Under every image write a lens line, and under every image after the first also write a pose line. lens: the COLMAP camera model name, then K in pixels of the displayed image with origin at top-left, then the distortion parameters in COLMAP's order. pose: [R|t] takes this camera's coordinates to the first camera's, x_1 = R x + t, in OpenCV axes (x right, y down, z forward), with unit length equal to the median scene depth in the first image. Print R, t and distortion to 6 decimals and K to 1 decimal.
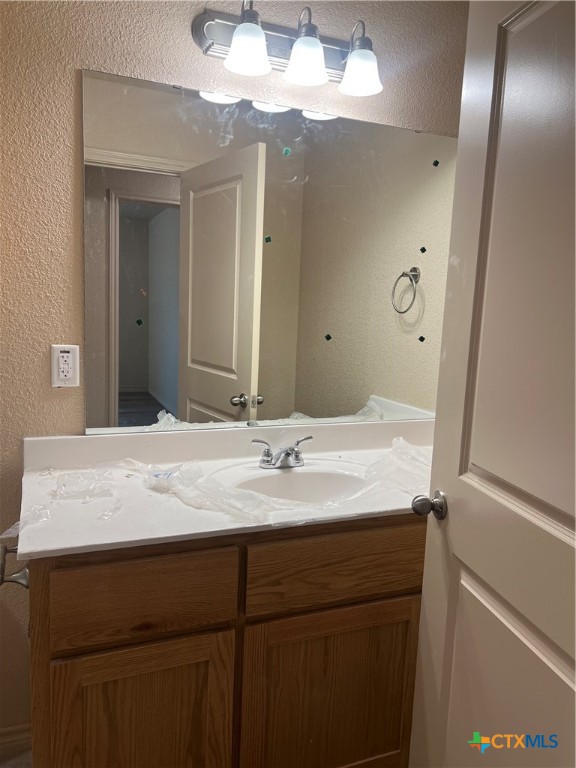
lens RADIAL K [[576.9, 0, 284.6], [0, 576.9, 382.6], [0, 0, 1]] dist [0.053675, -0.061087]
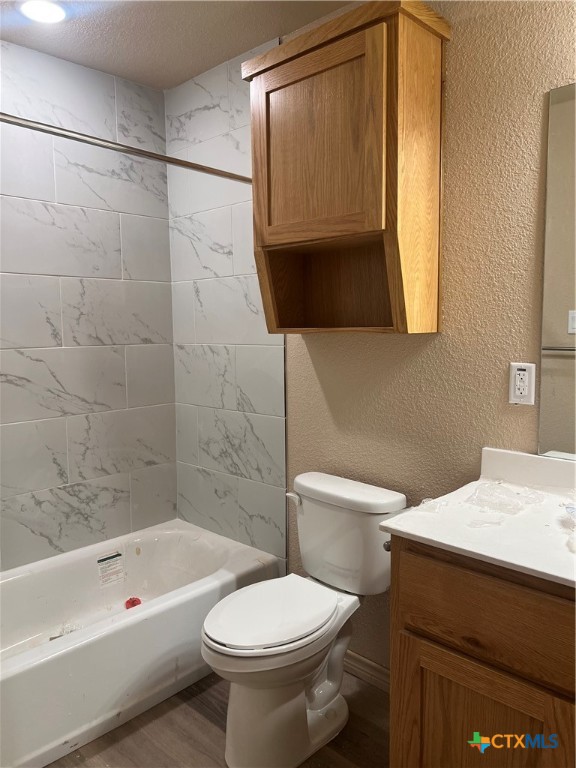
lens RADIAL K [[576.9, 0, 285.1], [0, 576.9, 385.2], [0, 0, 1]] dist [0.053675, -0.061087]
pose [[0.389297, 0.049906, -0.919759, 0.425952], [-0.098474, 0.995063, 0.012312, 0.002860], [0.915833, 0.085779, 0.392290, 0.225872]]
